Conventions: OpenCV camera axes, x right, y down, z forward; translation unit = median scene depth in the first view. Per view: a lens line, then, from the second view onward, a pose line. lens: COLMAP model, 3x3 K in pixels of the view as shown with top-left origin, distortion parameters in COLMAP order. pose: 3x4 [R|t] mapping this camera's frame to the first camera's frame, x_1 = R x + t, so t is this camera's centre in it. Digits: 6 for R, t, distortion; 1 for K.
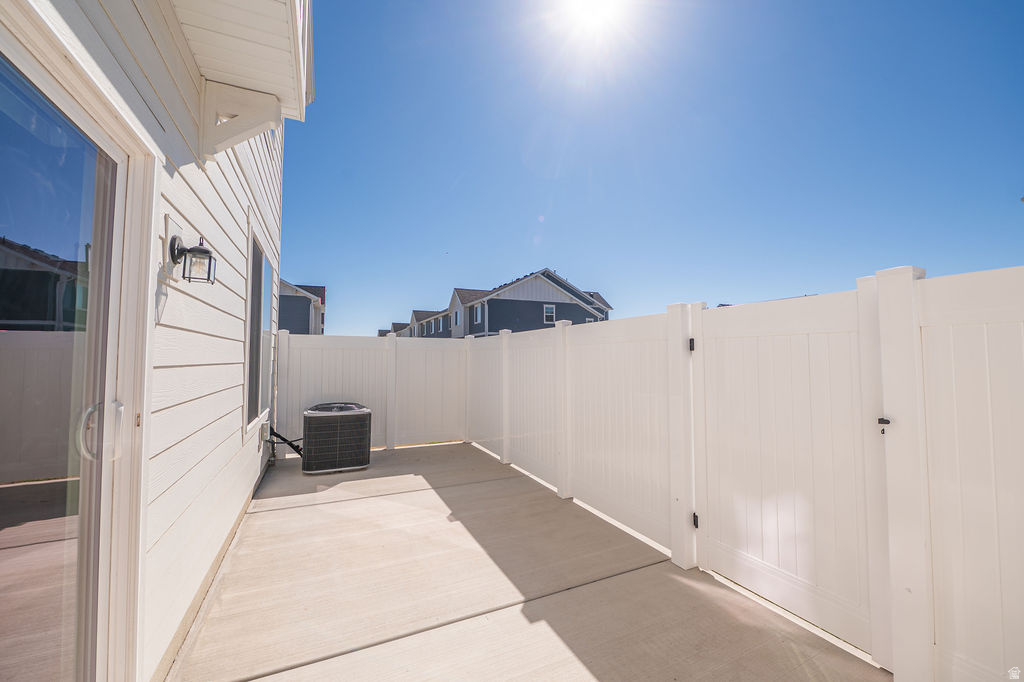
lens RADIAL K [[413.0, 0, 511.7], [0, 413.0, 336.9], [0, 0, 1]] dist [-0.008972, -0.000057]
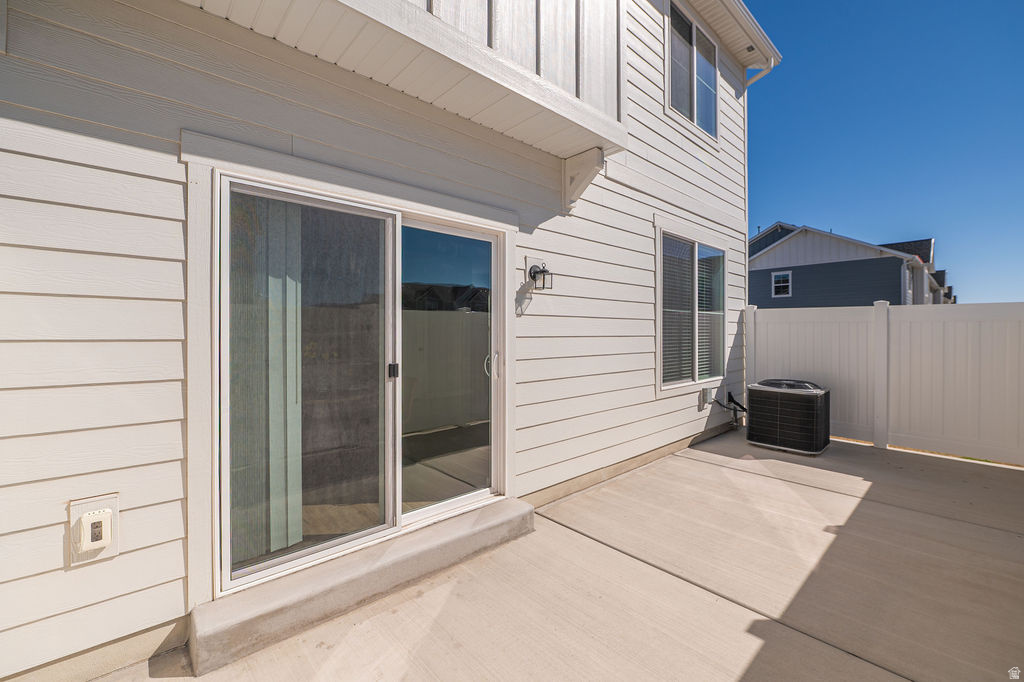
lens RADIAL K [[413.0, 0, 511.7], [0, 413.0, 336.9], [0, 0, 1]] dist [-0.008972, -0.000057]
pose [[0.309486, 0.022496, -0.950638, 0.412367], [0.040913, 0.998479, 0.036947, -0.001238], [0.950024, -0.050328, 0.308095, 0.151665]]
